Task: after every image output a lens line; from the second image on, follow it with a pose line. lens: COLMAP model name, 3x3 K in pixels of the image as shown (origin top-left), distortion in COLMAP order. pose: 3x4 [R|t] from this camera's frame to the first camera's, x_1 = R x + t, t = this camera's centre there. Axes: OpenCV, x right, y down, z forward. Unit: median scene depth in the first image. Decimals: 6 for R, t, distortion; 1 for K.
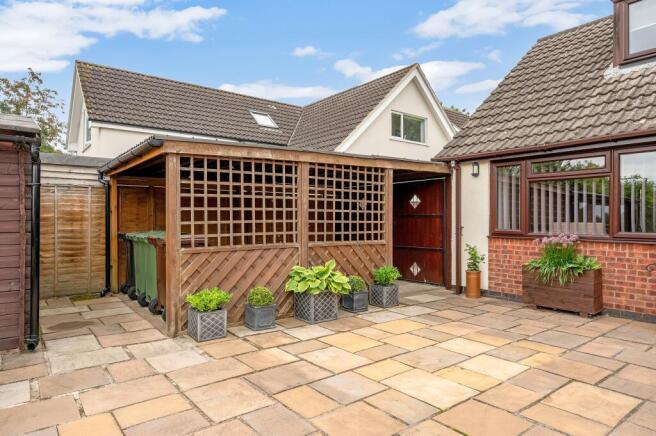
lens RADIAL K [[417.7, 0, 327.3], [0, 417.7, 222.3], [0, 0, 1]] dist [-0.002055, -0.002985]
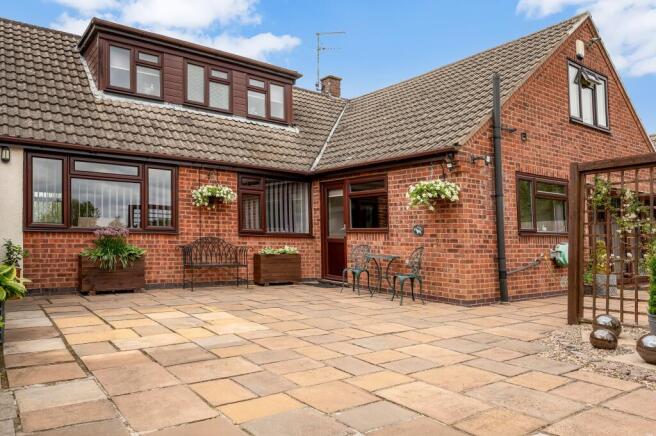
lens RADIAL K [[465.6, 0, 327.2], [0, 465.6, 214.1], [0, 0, 1]] dist [-0.005256, 0.000148]
pose [[0.036284, 0.043367, 0.998400, -0.573215], [-0.011204, 0.999013, -0.042986, 0.032473], [-0.999279, -0.009626, 0.036734, 0.275945]]
